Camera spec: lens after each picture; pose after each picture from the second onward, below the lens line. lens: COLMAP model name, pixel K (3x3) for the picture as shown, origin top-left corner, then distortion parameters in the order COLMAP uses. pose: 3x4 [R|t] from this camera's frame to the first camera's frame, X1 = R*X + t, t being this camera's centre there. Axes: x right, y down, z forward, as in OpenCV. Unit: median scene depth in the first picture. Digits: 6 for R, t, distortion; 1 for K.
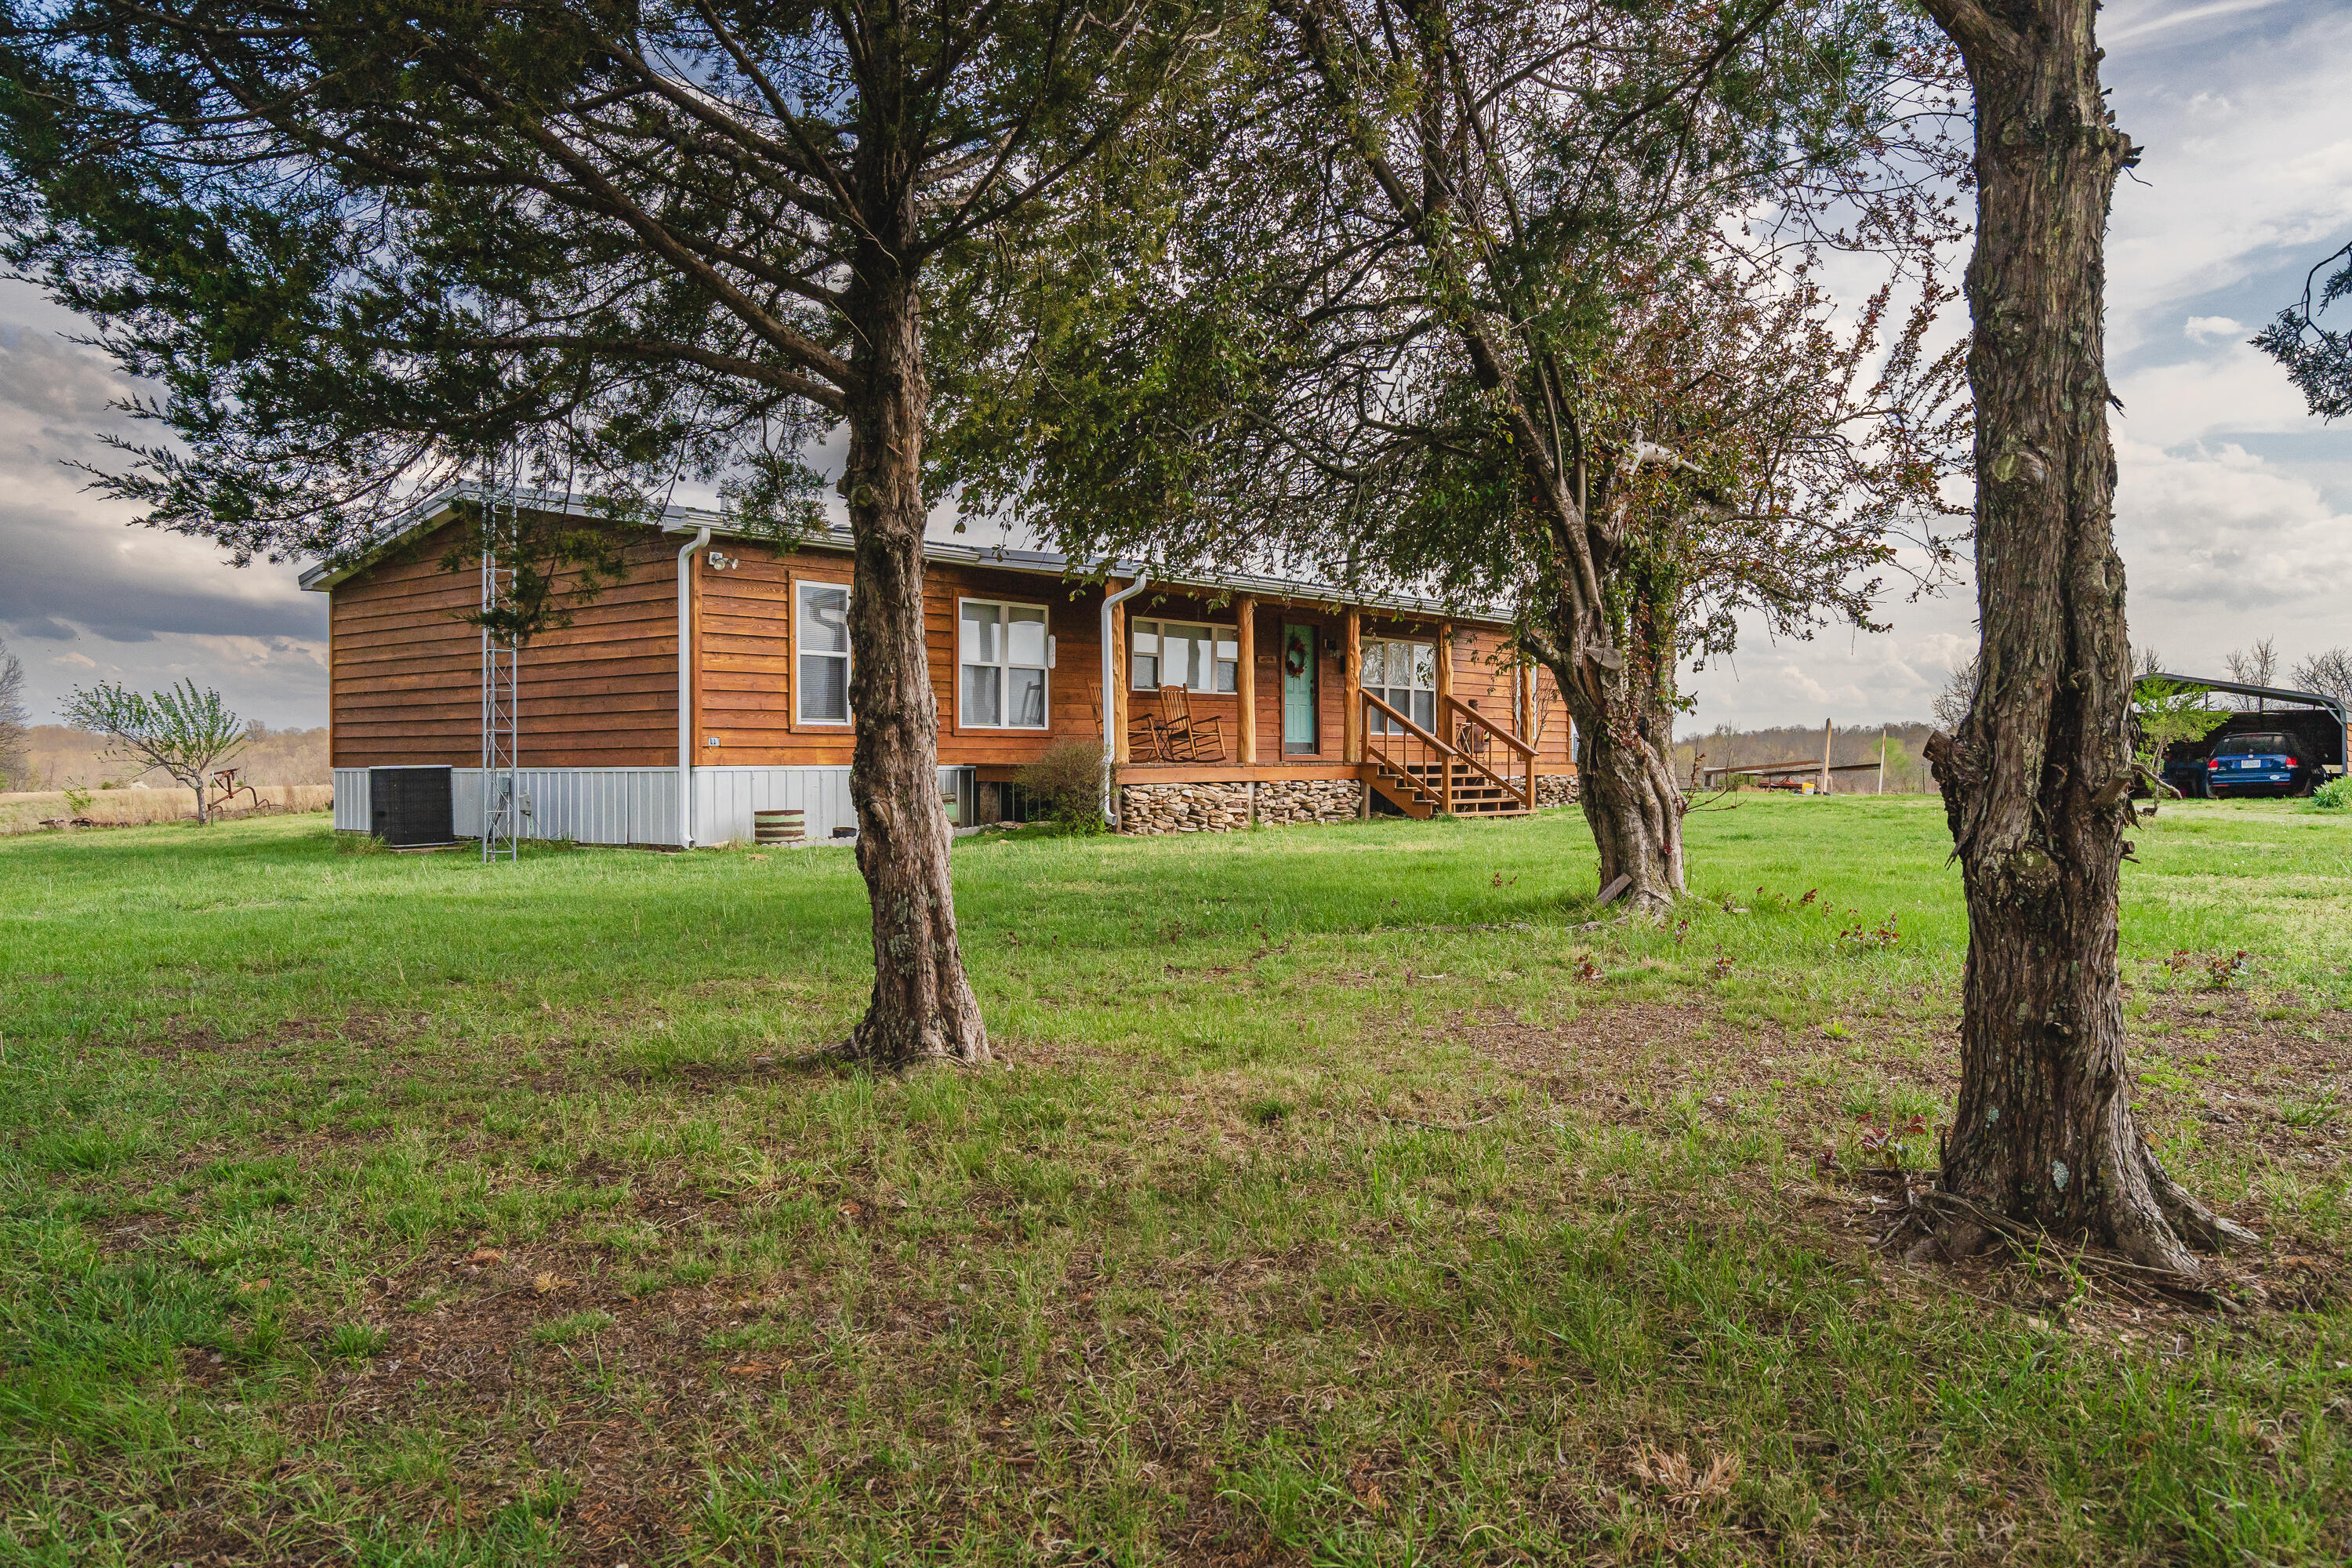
lens RADIAL K [[1744.9, 0, 1179.6], [0, 1744.9, 784.3], [0, 0, 1]] dist [0.002448, -0.002590]
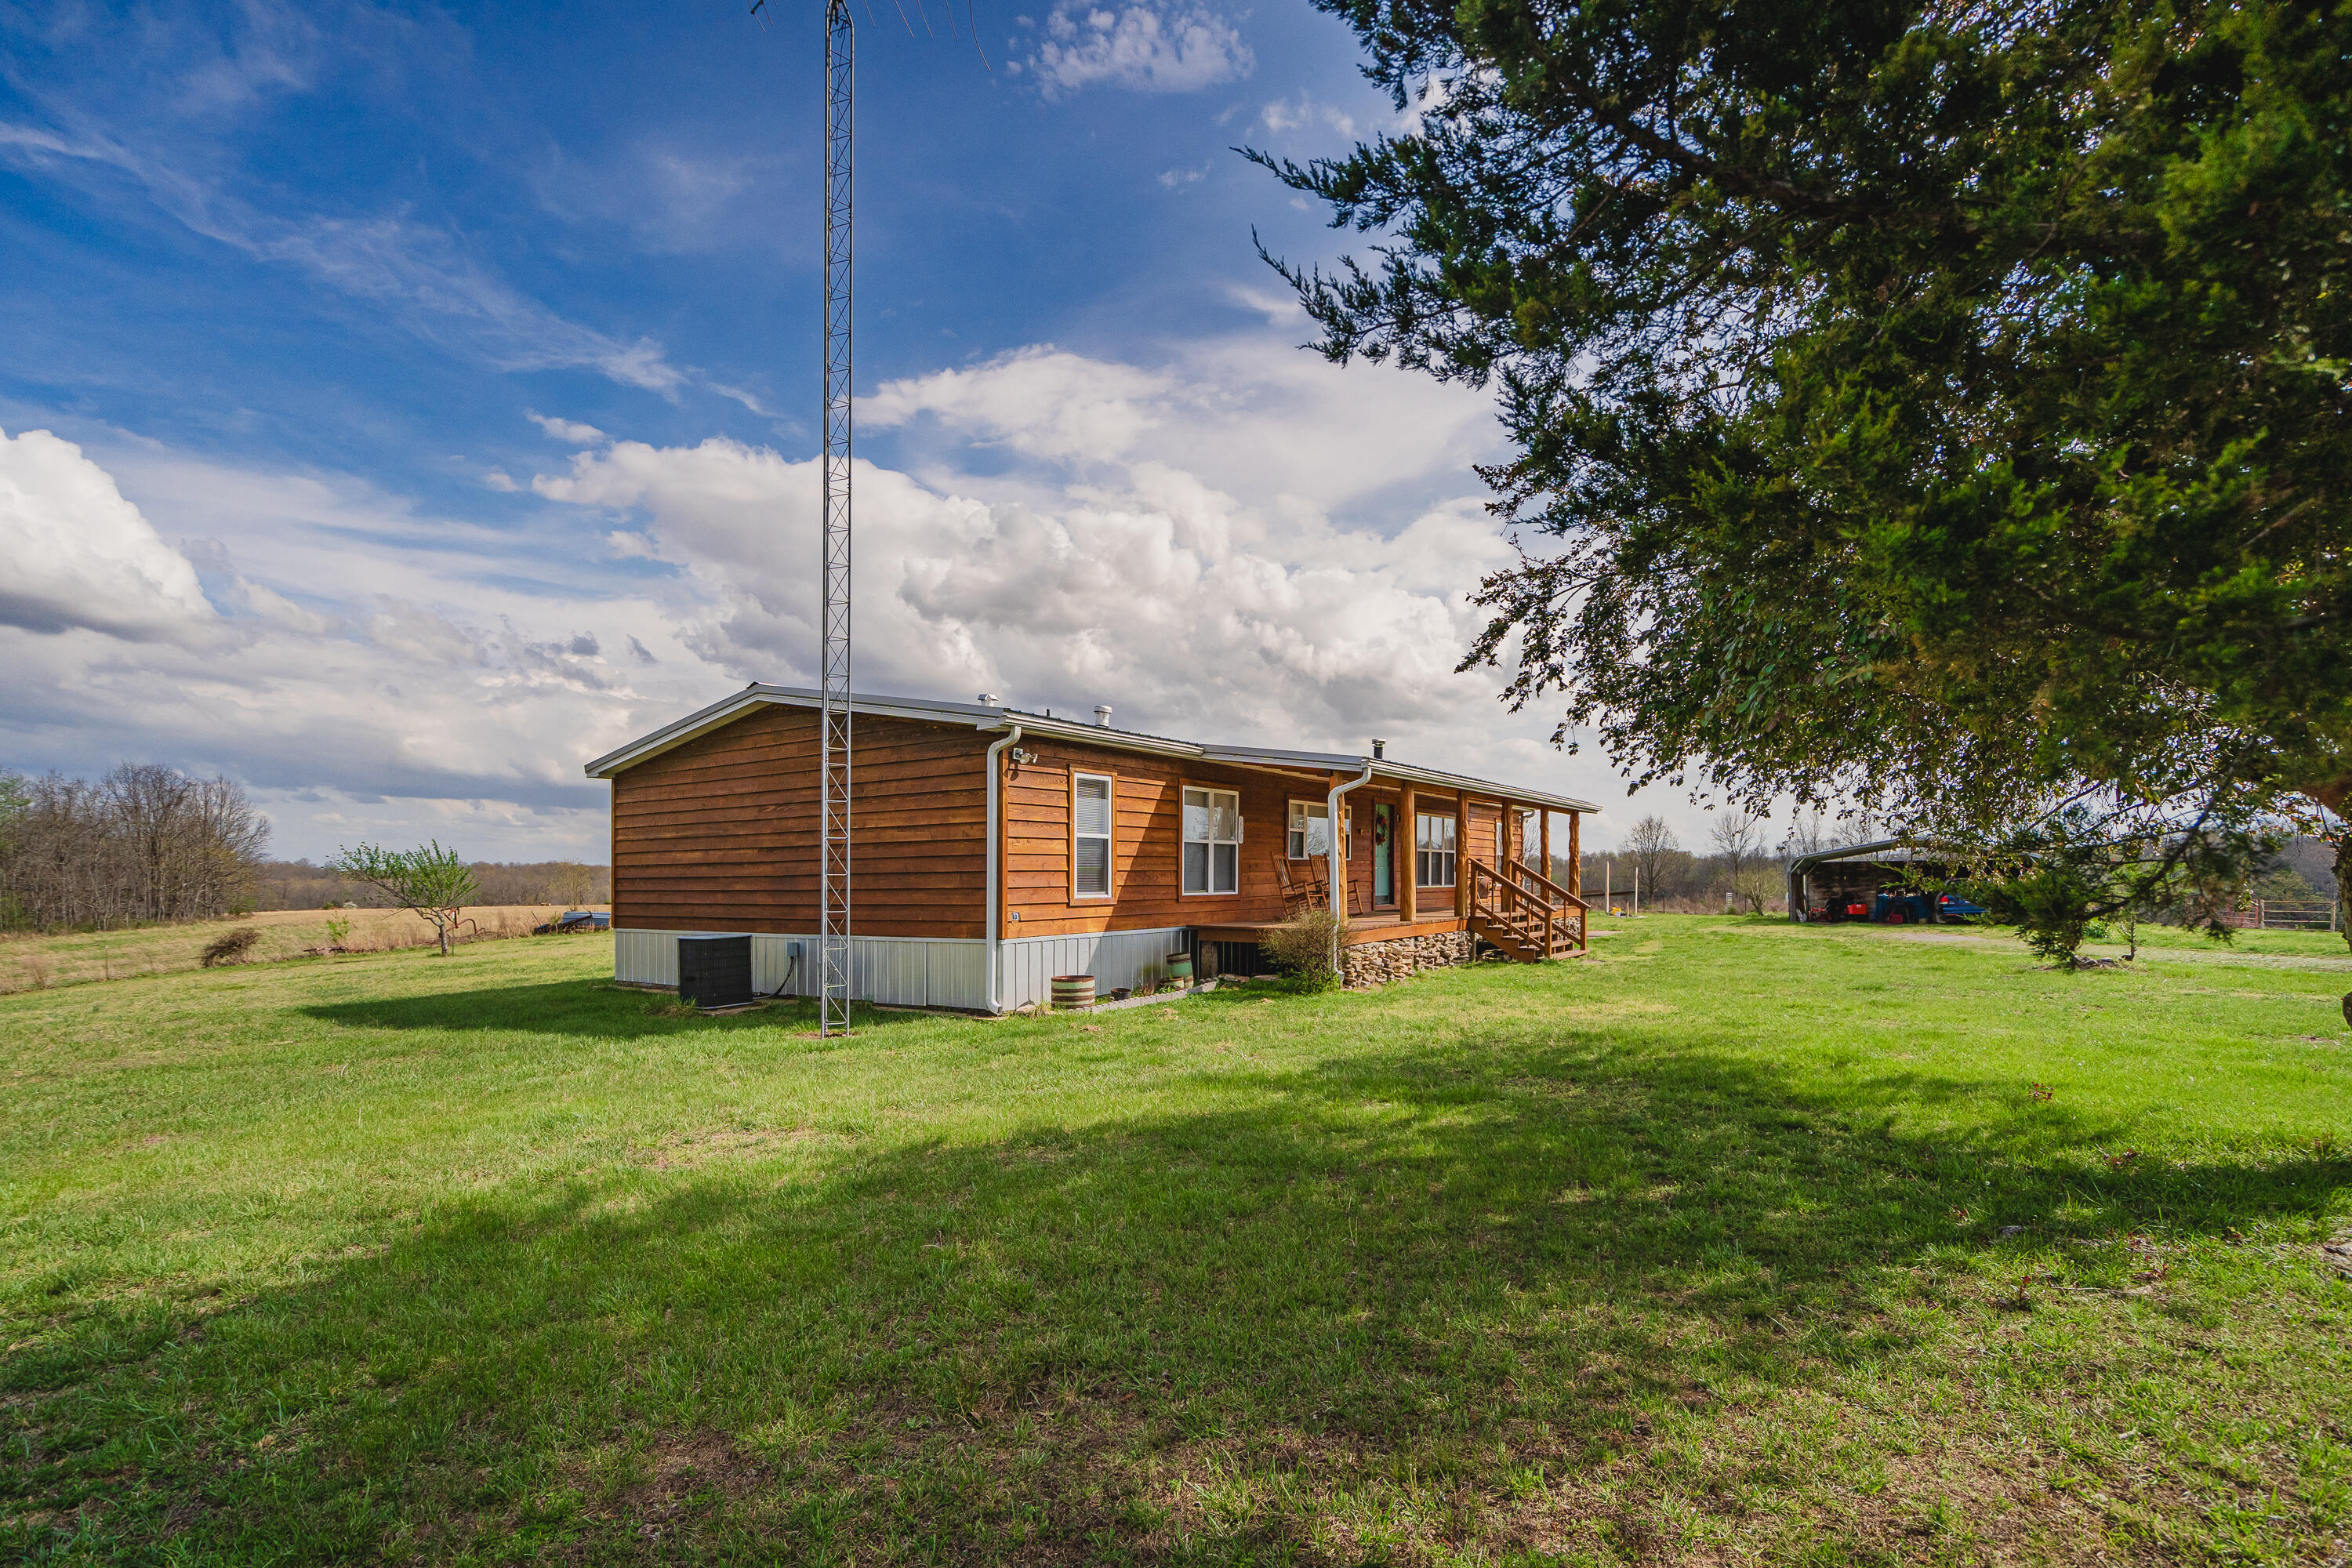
lens RADIAL K [[1114.6, 0, 1172.3], [0, 1114.6, 844.2], [0, 0, 1]] dist [0.003314, 0.001889]
pose [[0.995016, -0.003198, 0.099664, -0.209397], [0.007585, 0.999018, -0.043663, -0.034148], [-0.099427, 0.044201, 0.994063, 0.241979]]
